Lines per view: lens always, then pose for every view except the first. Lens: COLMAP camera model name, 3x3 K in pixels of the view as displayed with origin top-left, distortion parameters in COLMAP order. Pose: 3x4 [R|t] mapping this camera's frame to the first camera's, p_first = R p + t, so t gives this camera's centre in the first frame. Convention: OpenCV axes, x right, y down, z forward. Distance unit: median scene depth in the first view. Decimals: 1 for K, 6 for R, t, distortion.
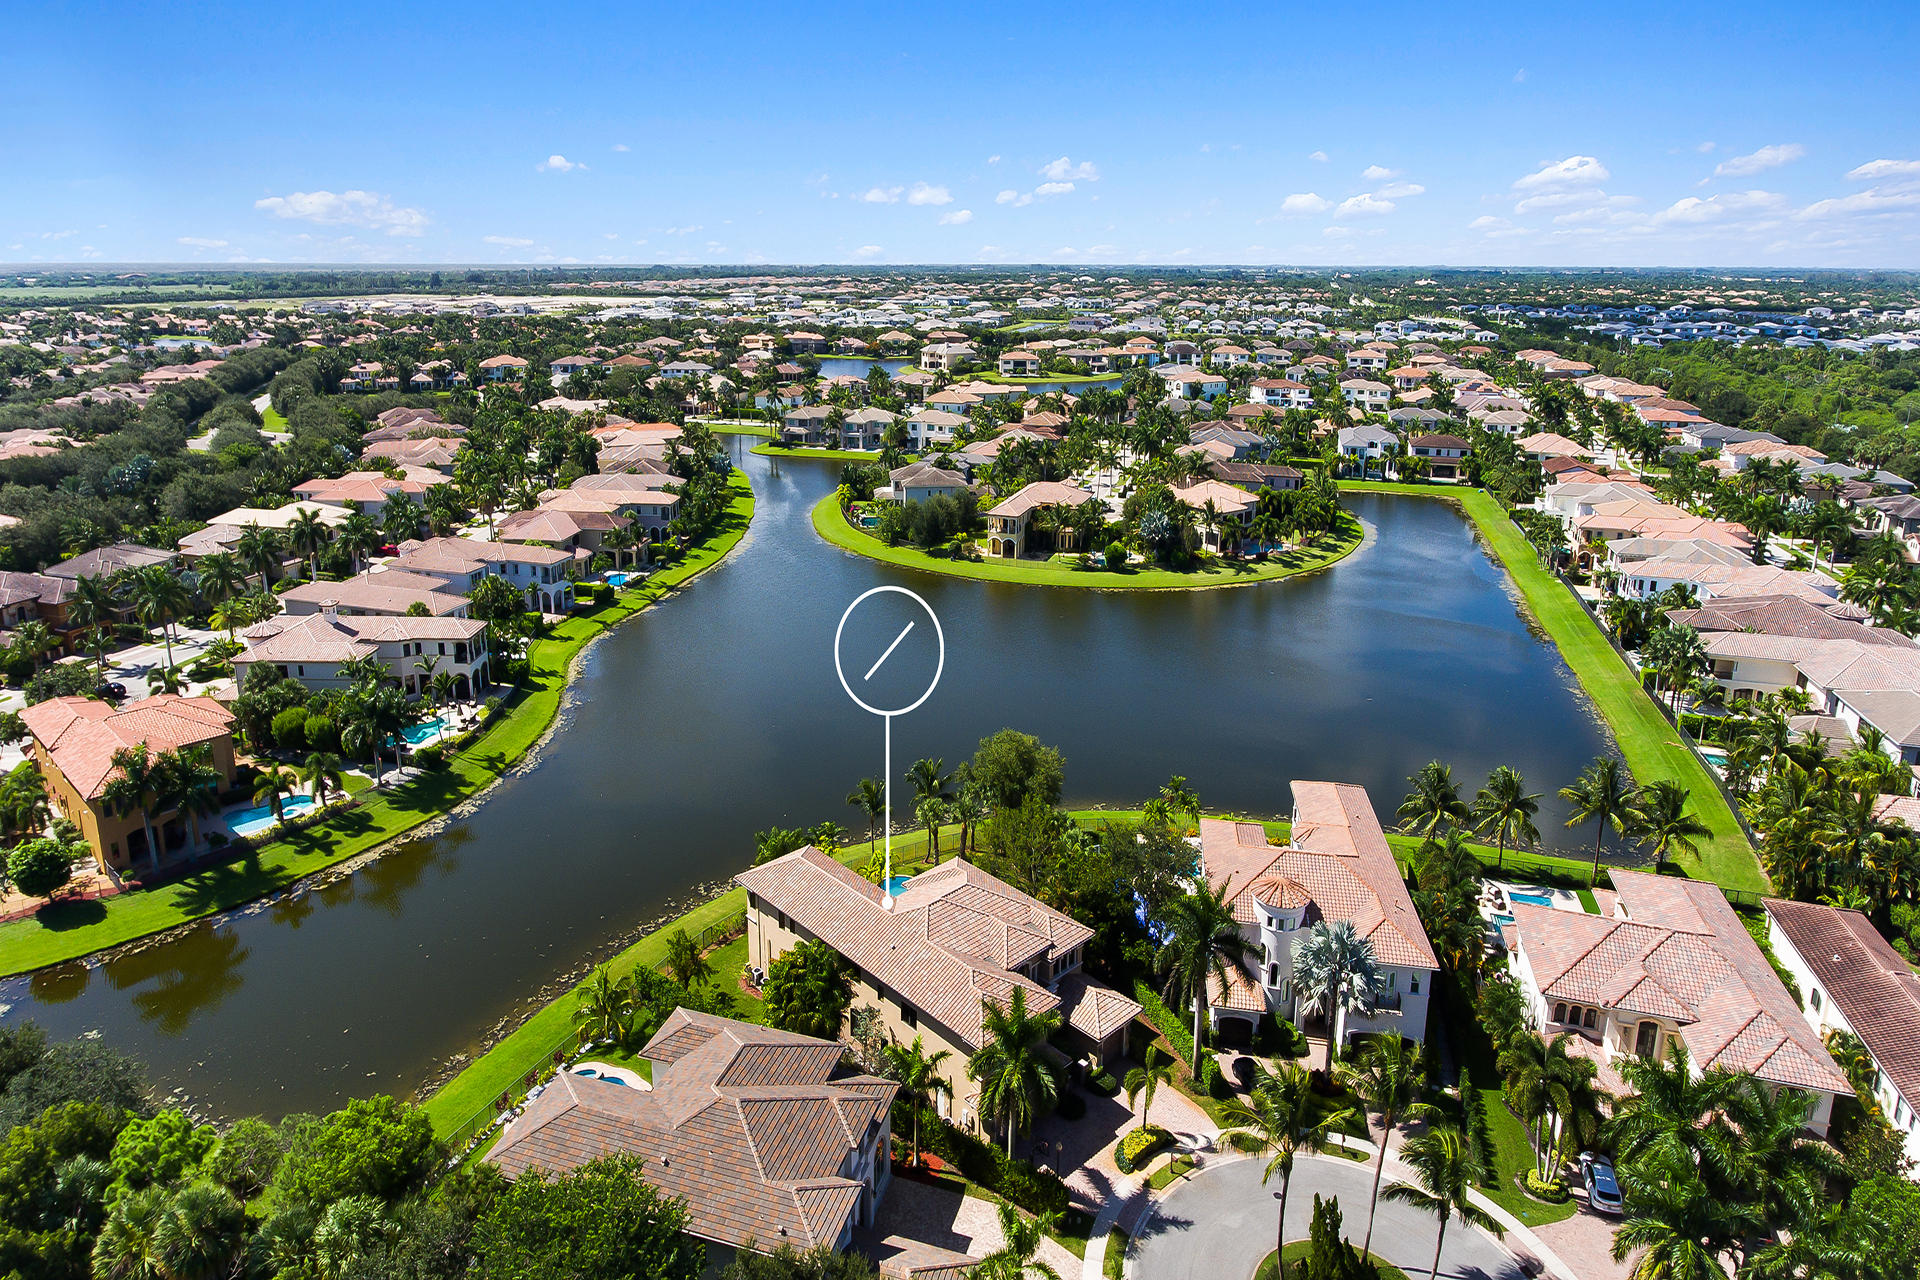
lens RADIAL K [[1146.7, 0, 948.7], [0, 1146.7, 596.7], [0, 0, 1]] dist [0.005867, -0.001680]
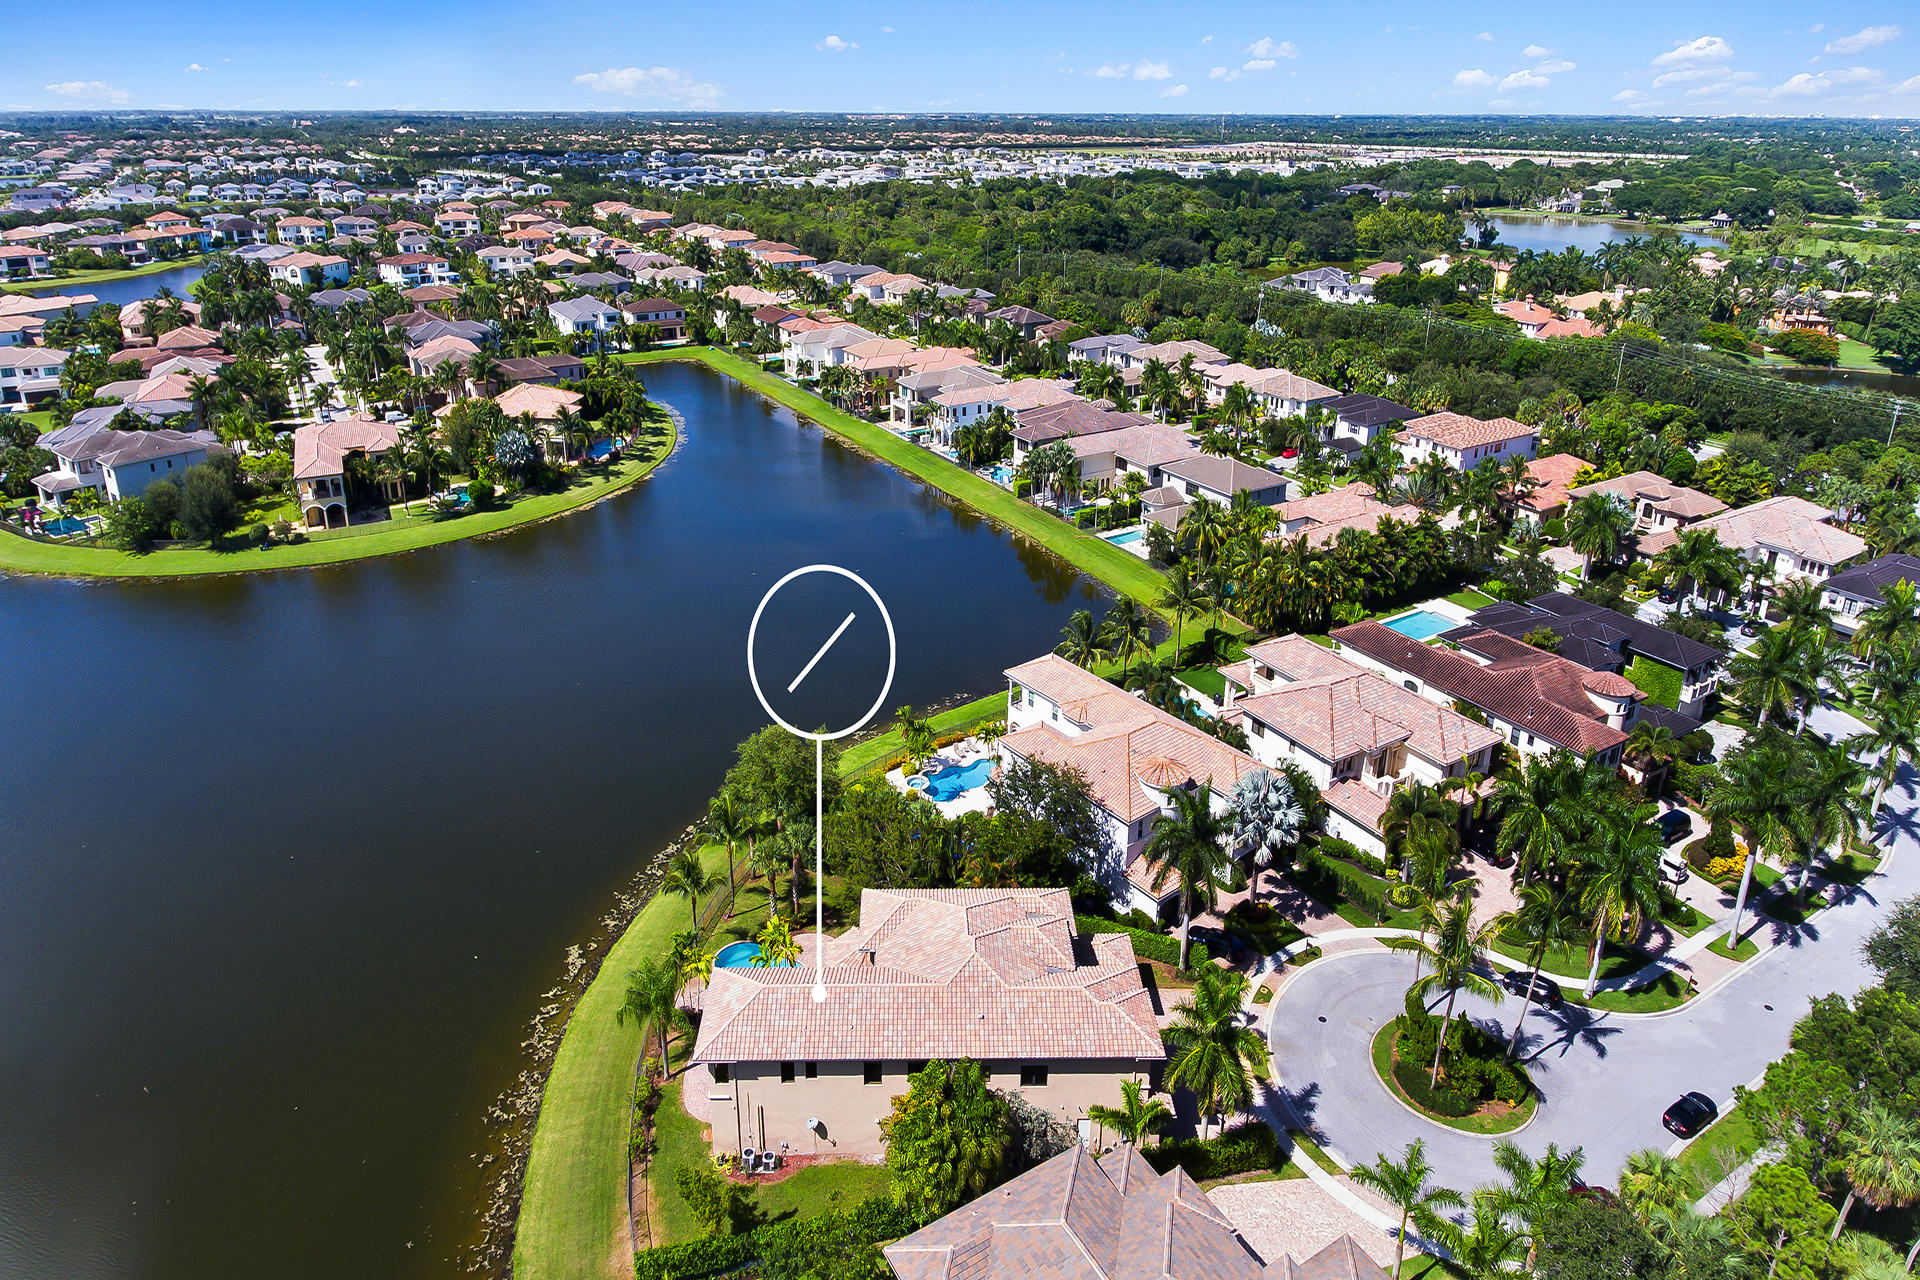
lens RADIAL K [[1122.0, 0, 959.0], [0, 1122.0, 635.2], [0, 0, 1]] dist [0.039036, -0.001958]
pose [[0.697077, -0.317697, 0.642770, -0.221227], [0.216964, 0.947910, 0.233222, -0.067081], [-0.683382, -0.023116, 0.729695, 0.180843]]
